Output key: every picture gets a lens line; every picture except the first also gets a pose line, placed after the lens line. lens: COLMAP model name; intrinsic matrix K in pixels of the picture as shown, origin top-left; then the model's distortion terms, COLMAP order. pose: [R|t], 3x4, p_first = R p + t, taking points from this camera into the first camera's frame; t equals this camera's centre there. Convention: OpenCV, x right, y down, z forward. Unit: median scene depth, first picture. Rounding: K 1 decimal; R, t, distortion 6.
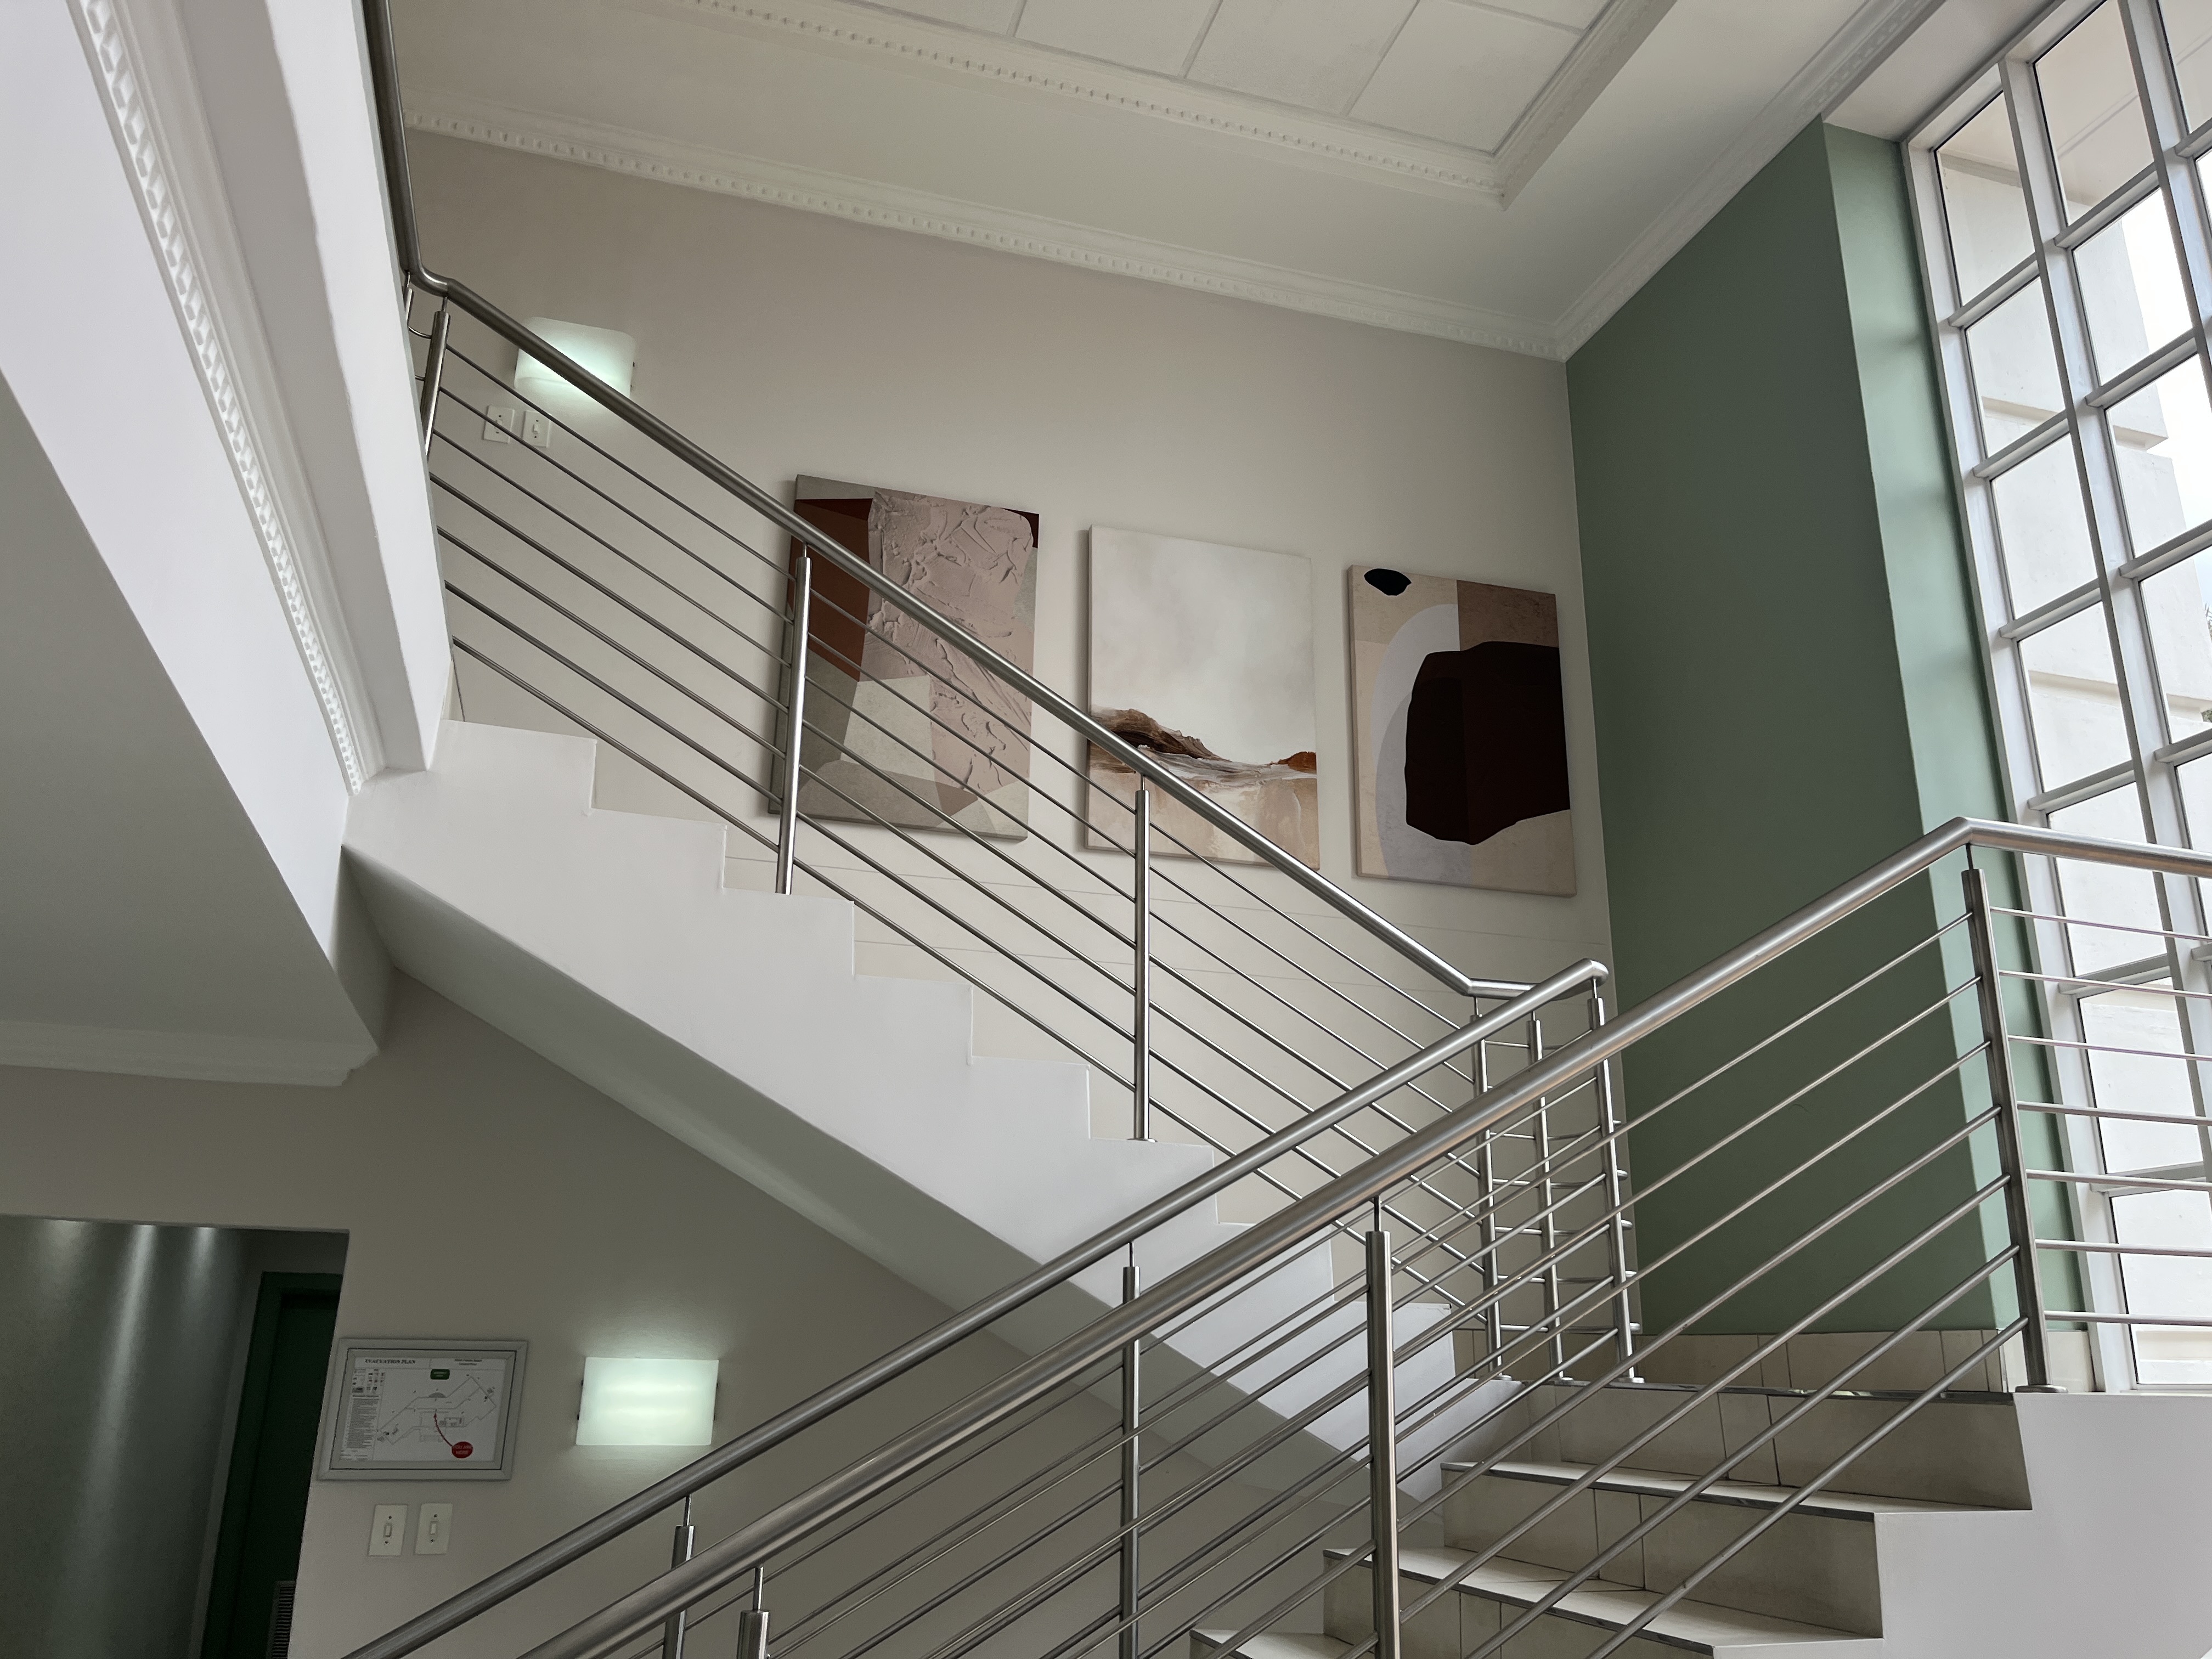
lens RADIAL K [[1675.3, 0, 1111.6], [0, 1675.3, 838.3], [0, 0, 1]] dist [0.011780, -0.021091]
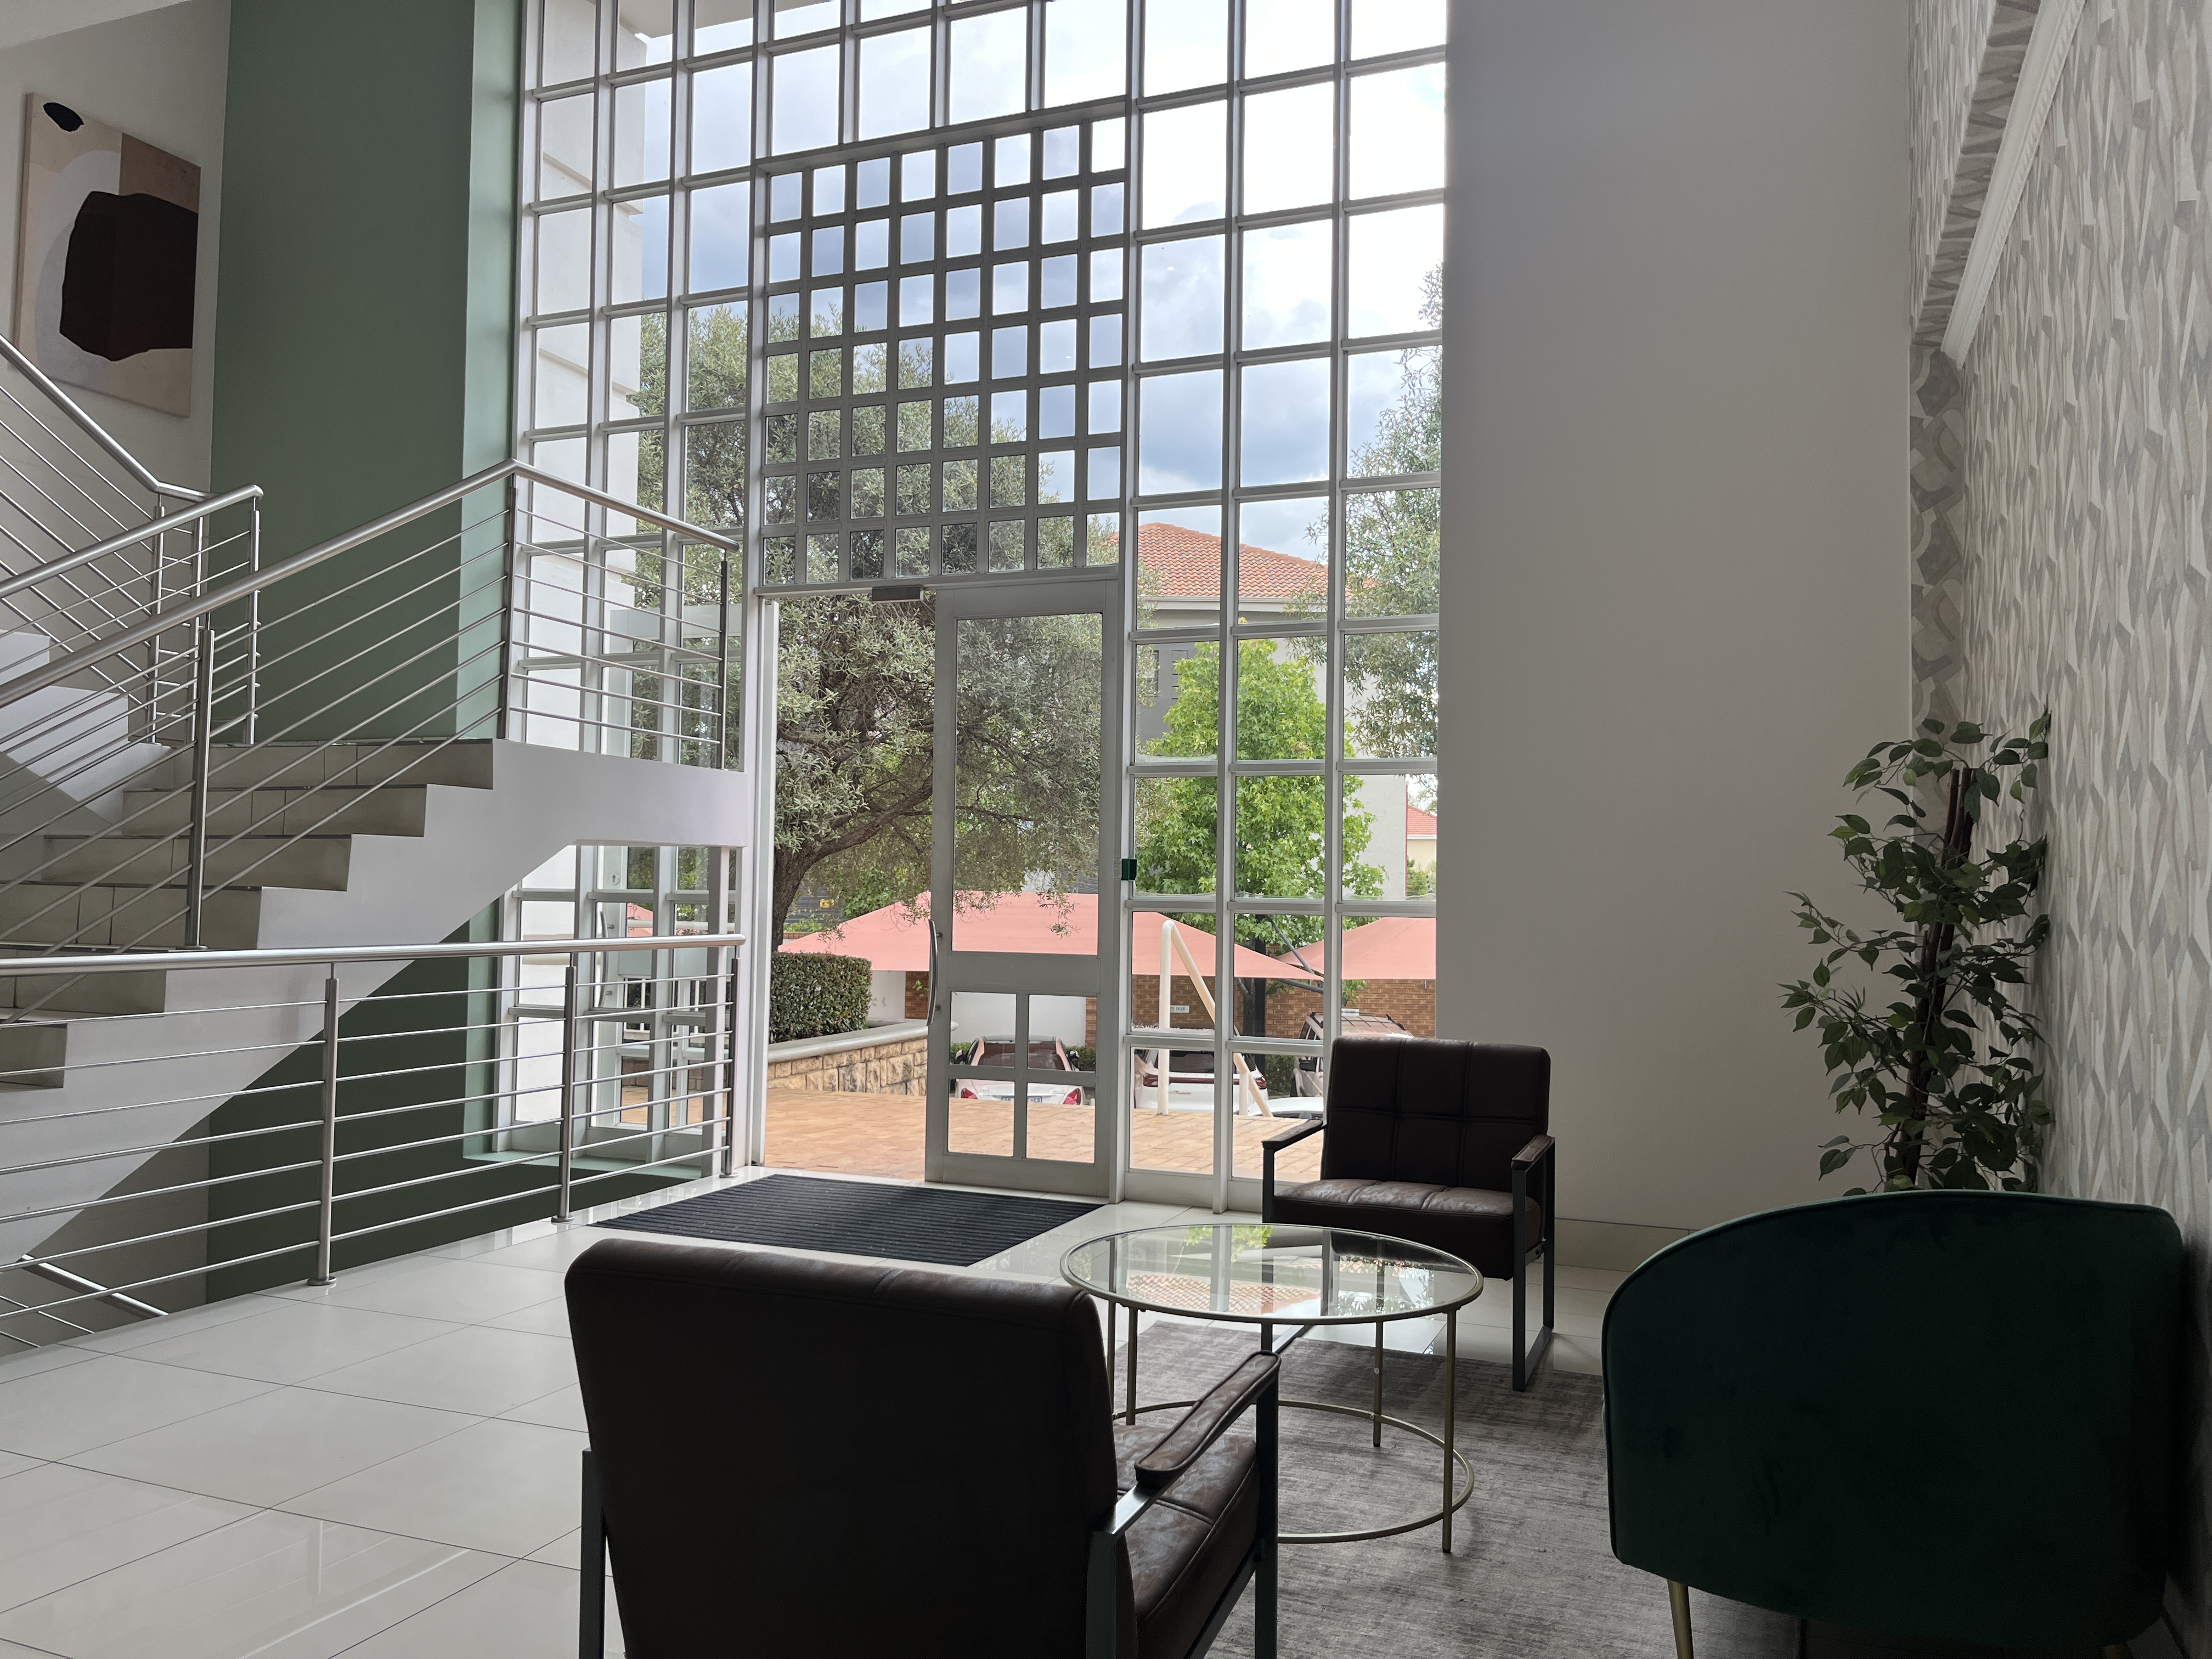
lens RADIAL K [[1675.3, 0, 1111.4], [0, 1675.3, 833.7], [0, 0, 1]] dist [0.011780, -0.021091]
pose [[0.626131, 0.023110, 0.779375, -0.331463], [-0.242738, 0.955667, 0.166672, -0.055093], [-0.740971, -0.293543, 0.603982, -0.481996]]
